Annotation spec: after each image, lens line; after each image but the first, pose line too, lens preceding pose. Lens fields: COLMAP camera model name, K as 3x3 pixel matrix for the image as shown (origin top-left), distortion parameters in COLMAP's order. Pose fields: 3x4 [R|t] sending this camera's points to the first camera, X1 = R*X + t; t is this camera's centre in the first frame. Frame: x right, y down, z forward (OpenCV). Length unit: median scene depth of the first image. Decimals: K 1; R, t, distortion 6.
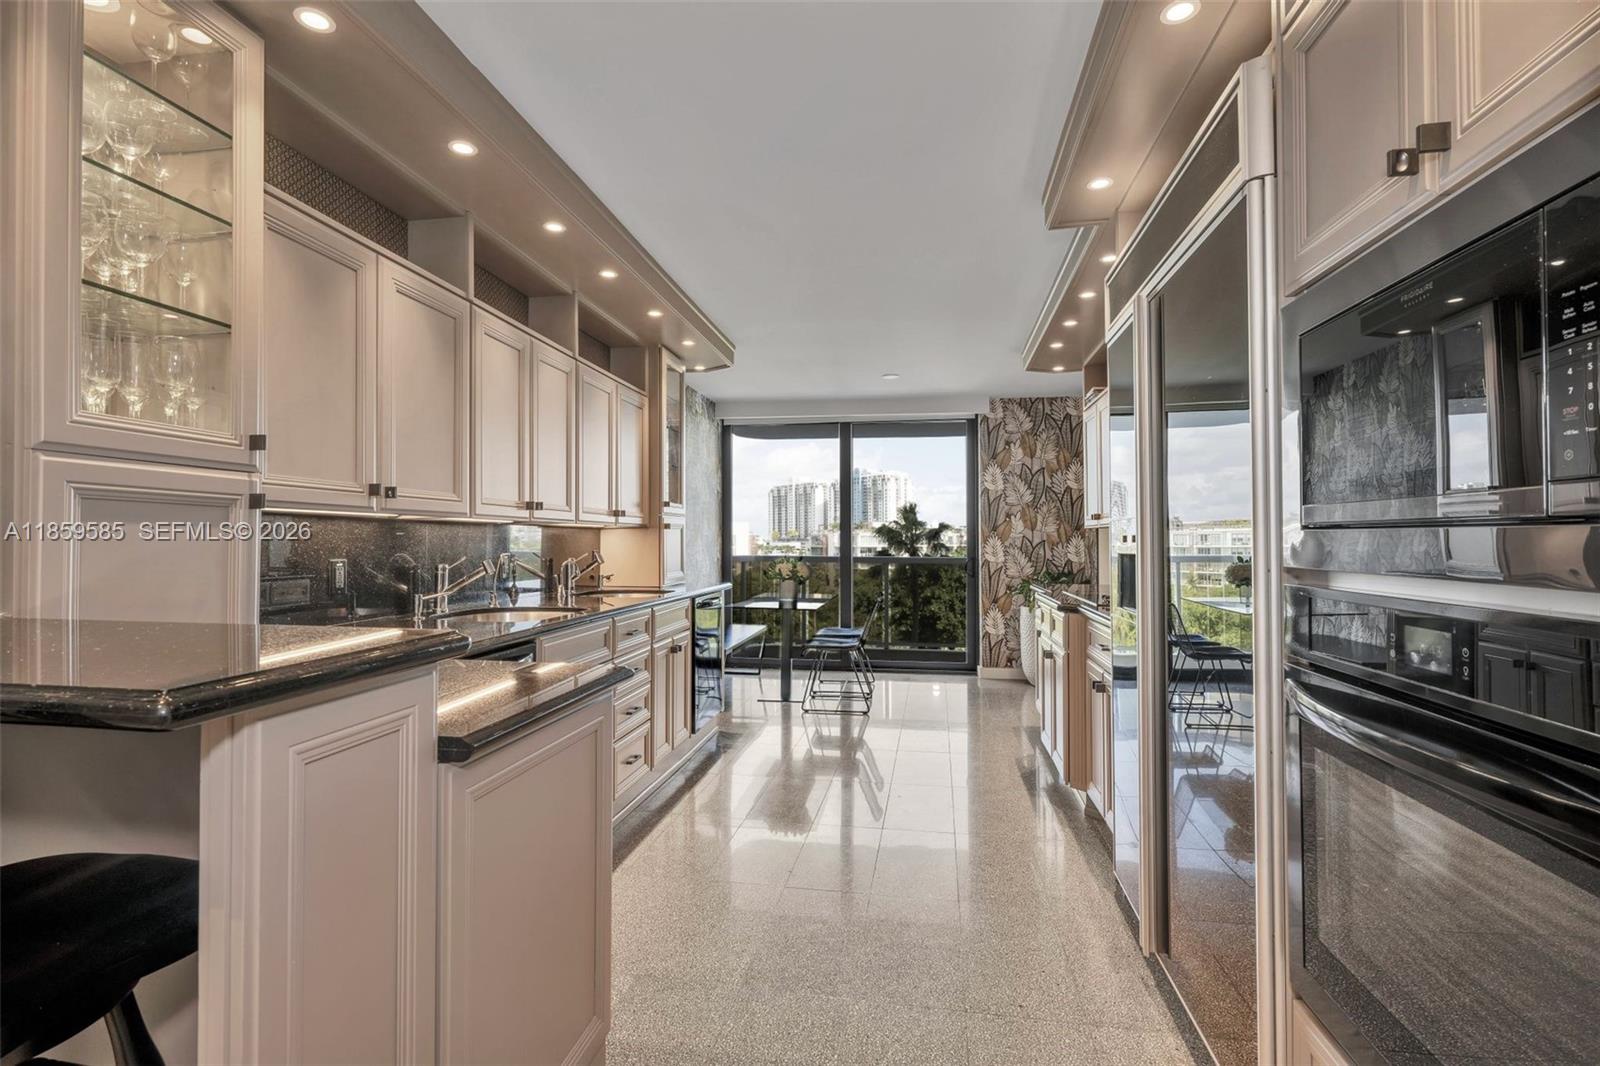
lens RADIAL K [[757.2, 0, 800.3], [0, 757.2, 532.2], [0, 0, 1]] dist [-0.003254, 0.000093]
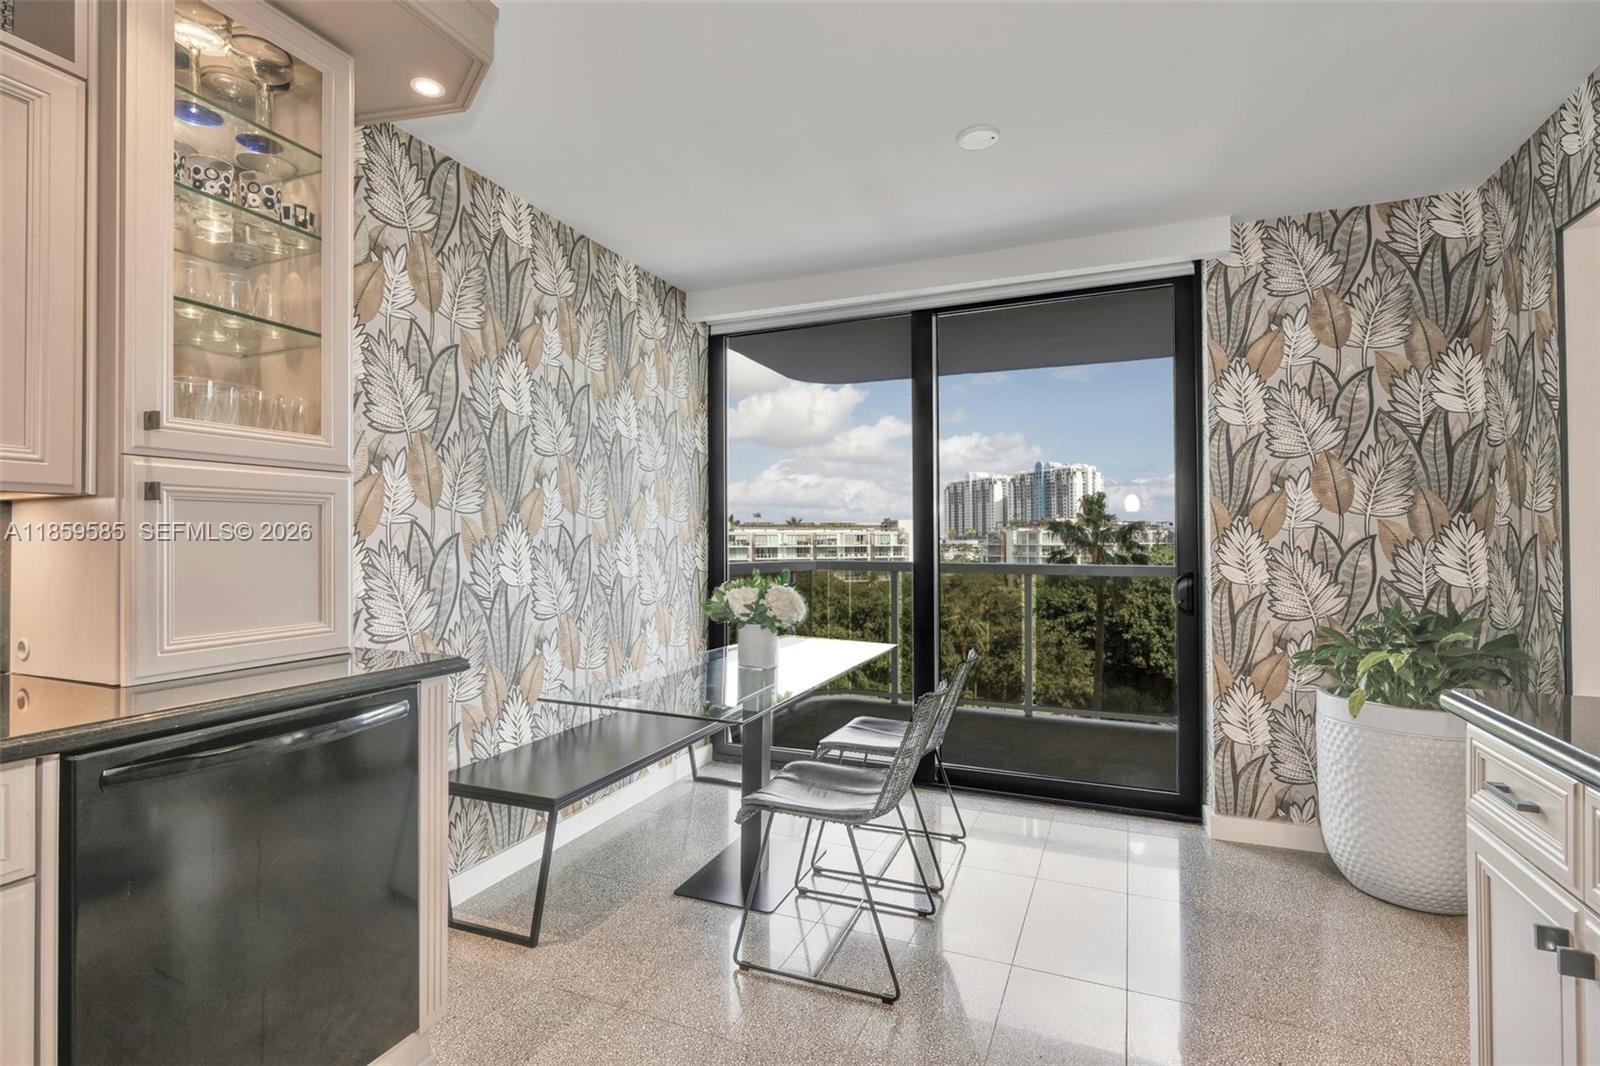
lens RADIAL K [[757.2, 0, 795.8], [0, 757.2, 533.0], [0, 0, 1]] dist [-0.003254, 0.000093]
pose [[0.972204, -0.004837, -0.234084, 0.102254], [0.005700, 0.999979, 0.003010, 0.006292], [0.234064, -0.004260, 0.972212, 0.499062]]
